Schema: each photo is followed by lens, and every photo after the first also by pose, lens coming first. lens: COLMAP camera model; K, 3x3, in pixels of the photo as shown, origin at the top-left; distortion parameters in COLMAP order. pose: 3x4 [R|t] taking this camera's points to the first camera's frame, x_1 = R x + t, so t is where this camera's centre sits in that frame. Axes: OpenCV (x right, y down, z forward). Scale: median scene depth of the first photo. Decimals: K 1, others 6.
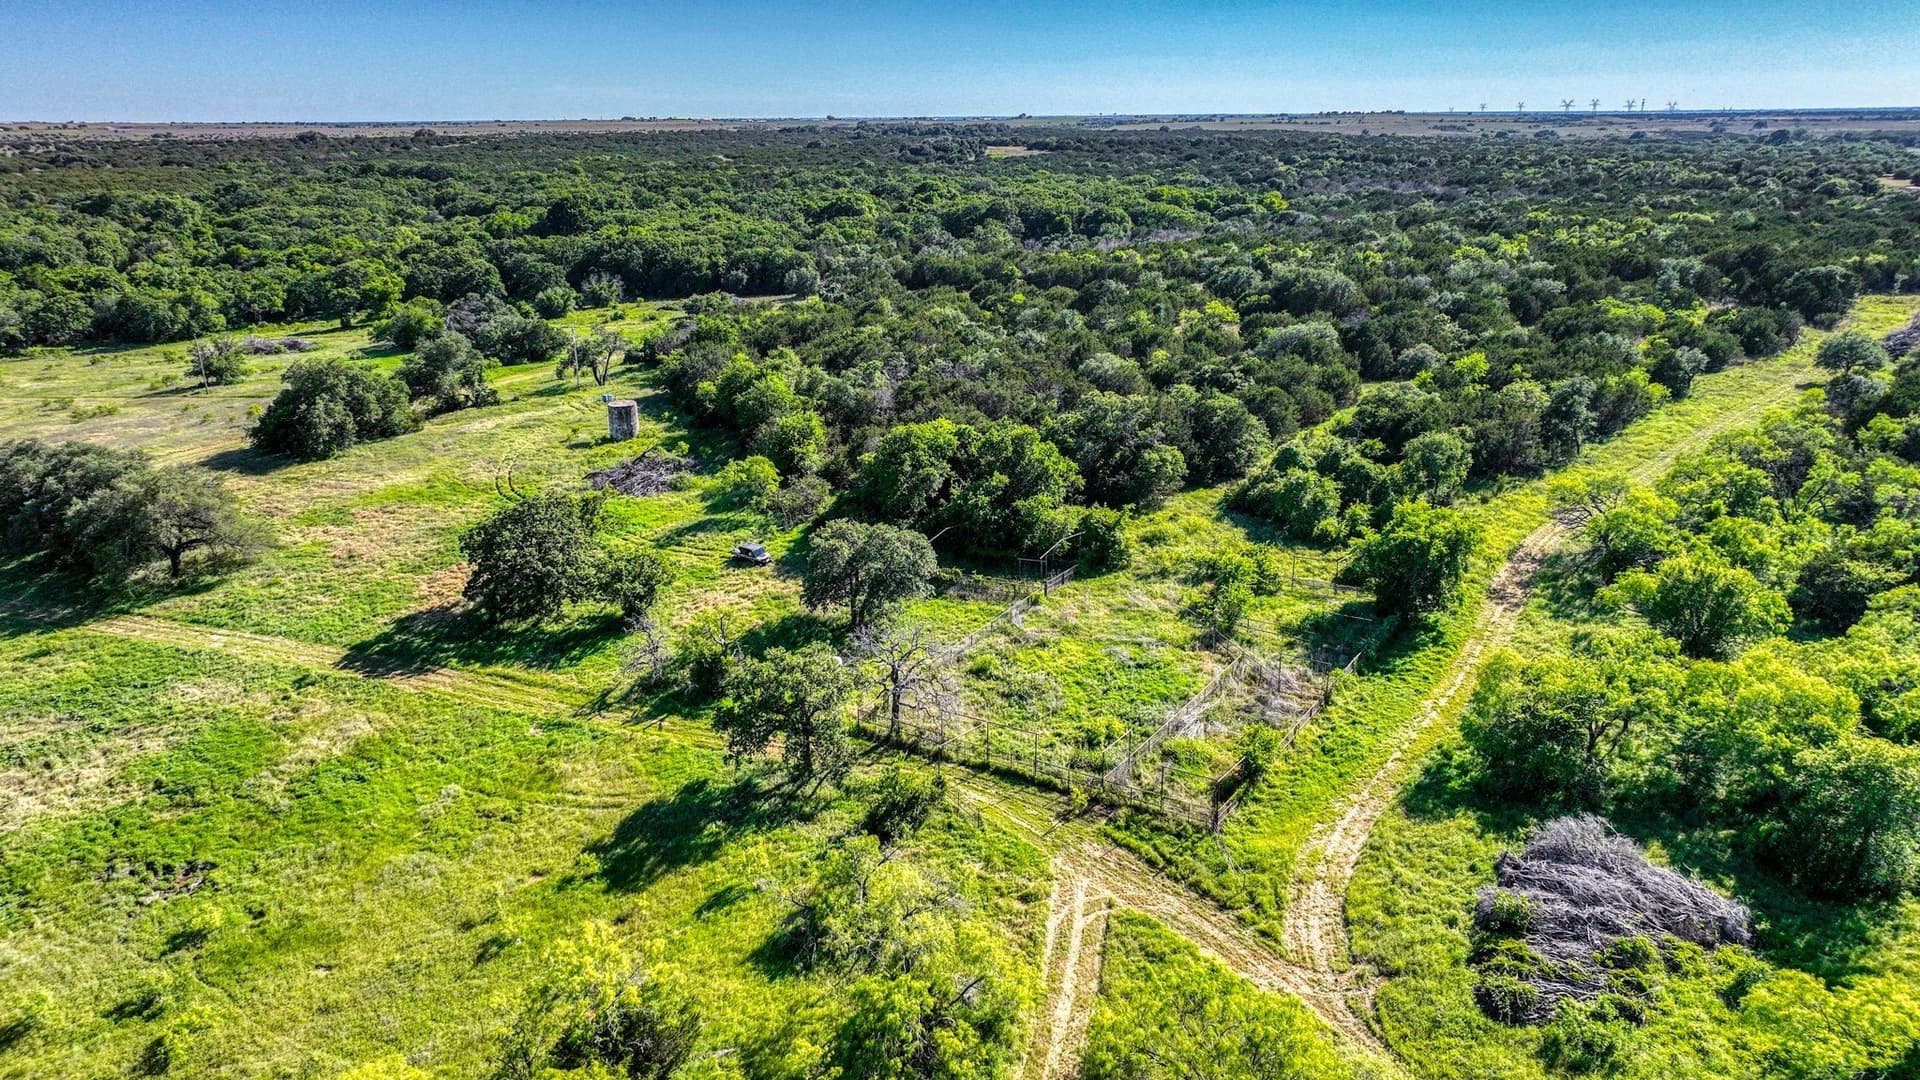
lens RADIAL K [[1345.1, 0, 960.0], [0, 1345.1, 540.0], [0, 0, 1]] dist [-0.011323, 0.030153]
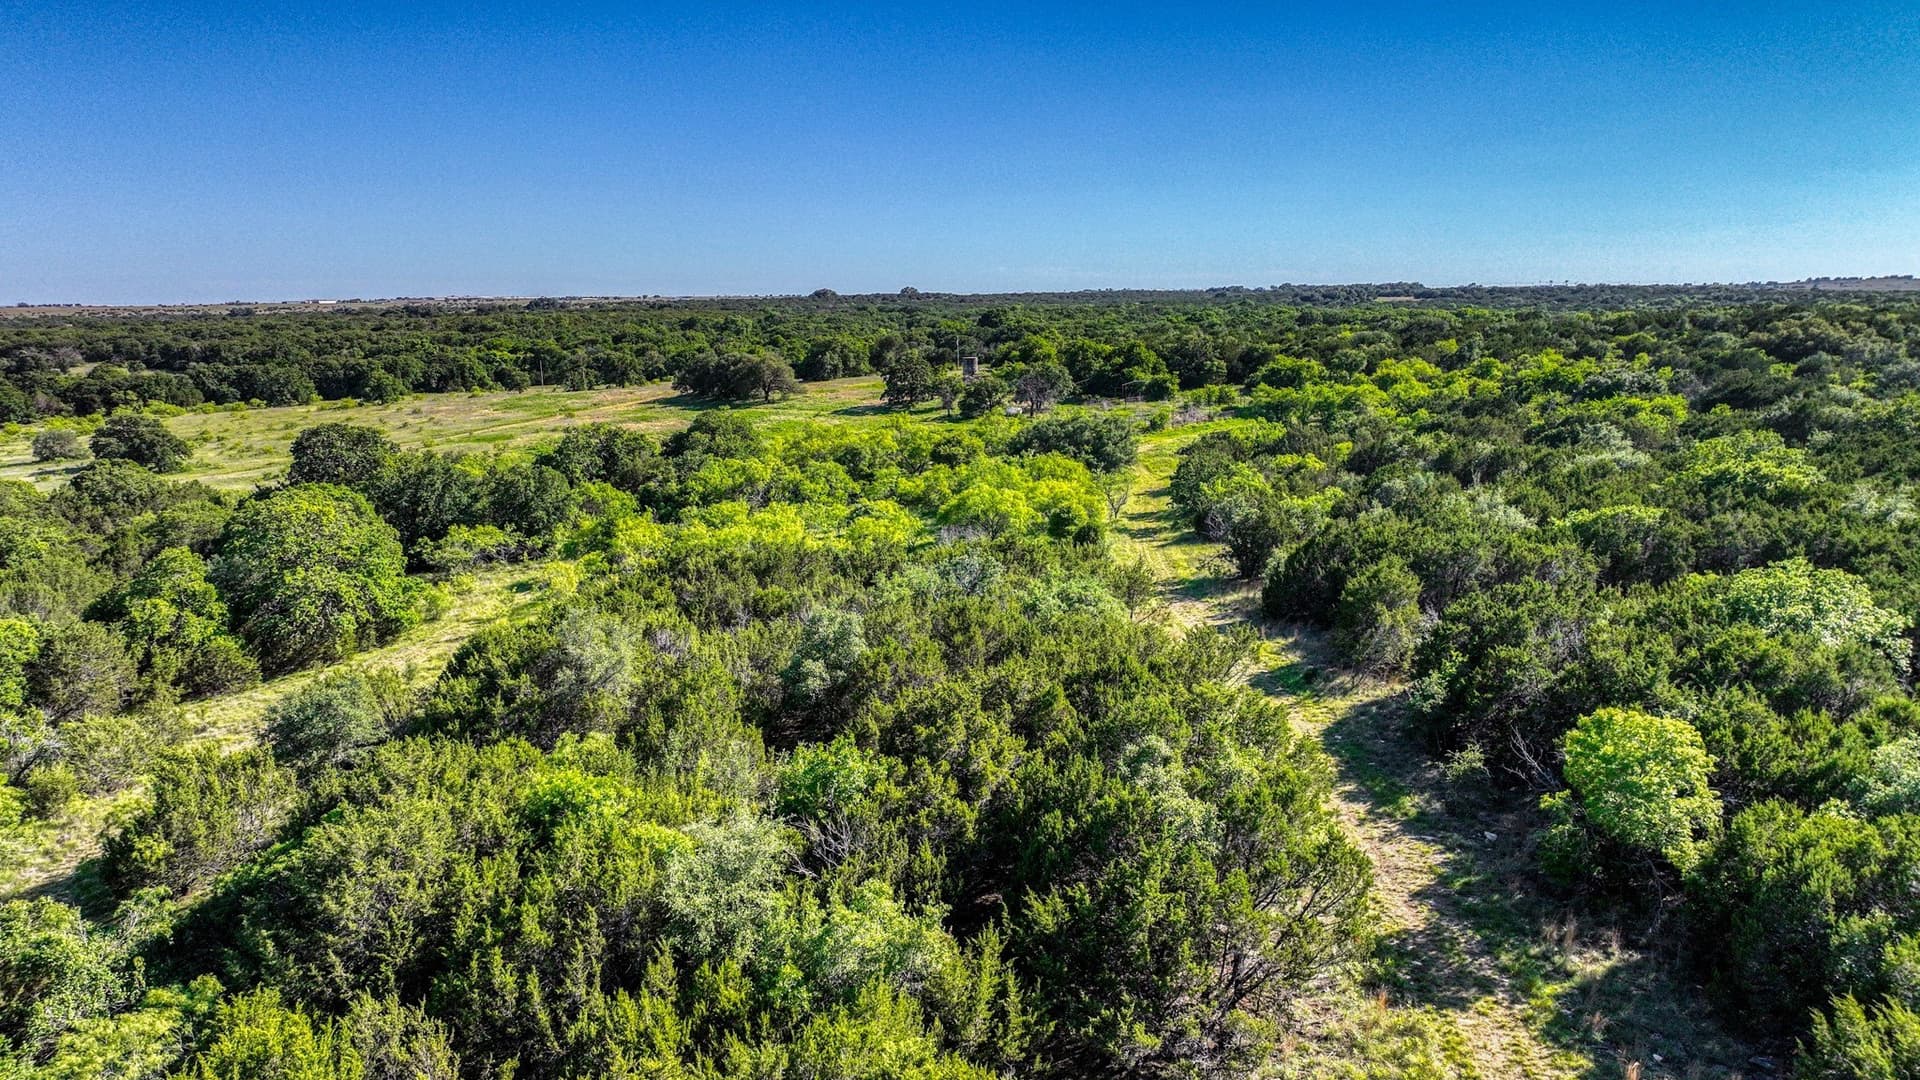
lens RADIAL K [[1345.1, 0, 960.0], [0, 1345.1, 540.0], [0, 0, 1]] dist [-0.011323, 0.030153]
pose [[0.945629, 0.055975, -0.320395, 0.371487], [-0.095245, 0.989553, -0.108231, 0.372043], [0.310990, 0.132862, 0.941081, -0.796306]]
